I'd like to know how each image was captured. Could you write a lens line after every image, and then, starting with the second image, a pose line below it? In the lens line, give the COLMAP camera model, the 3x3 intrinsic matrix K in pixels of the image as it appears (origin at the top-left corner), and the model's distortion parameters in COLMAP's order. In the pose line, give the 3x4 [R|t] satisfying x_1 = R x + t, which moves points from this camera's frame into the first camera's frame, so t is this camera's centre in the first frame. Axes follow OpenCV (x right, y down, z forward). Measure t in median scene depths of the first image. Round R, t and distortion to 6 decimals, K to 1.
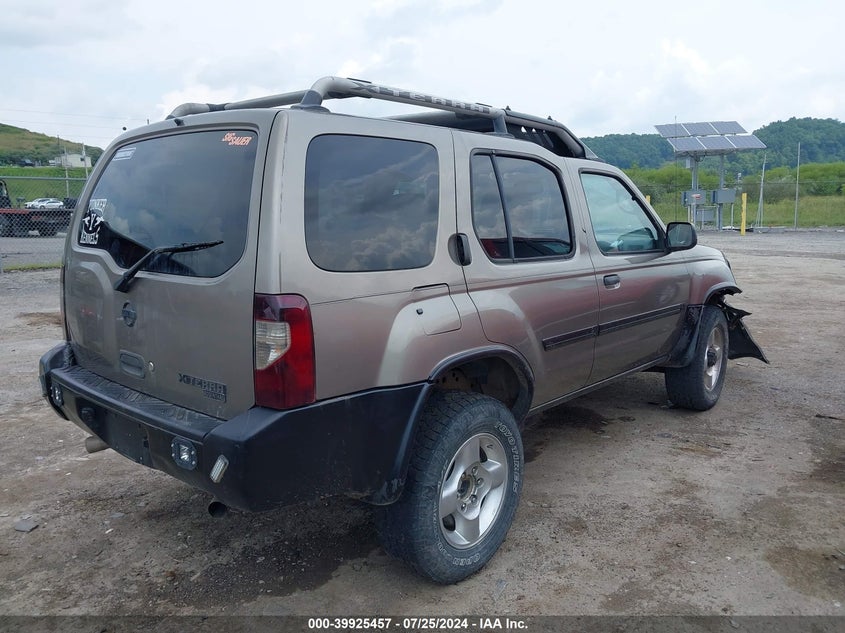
lens RADIAL K [[679.2, 0, 432.3], [0, 679.2, 292.8], [0, 0, 1]] dist [-0.003892, 0.001637]
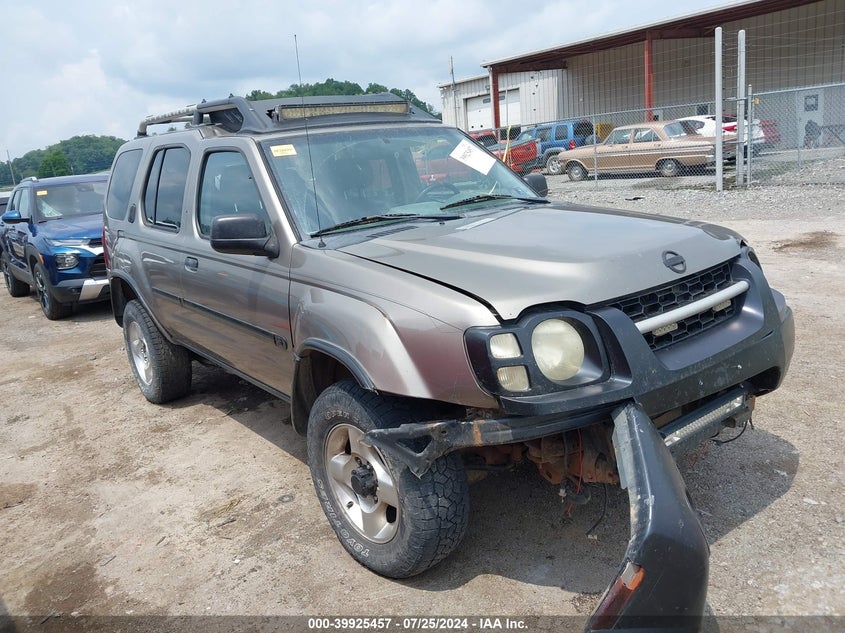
lens RADIAL K [[671.7, 0, 410.1], [0, 671.7, 306.9], [0, 0, 1]] dist [0.000372, -0.001379]
pose [[-0.203216, 0.240868, -0.949045, 1.207580], [-0.047504, 0.965703, 0.255268, -0.234709], [0.977981, 0.096958, -0.184804, 1.562277]]
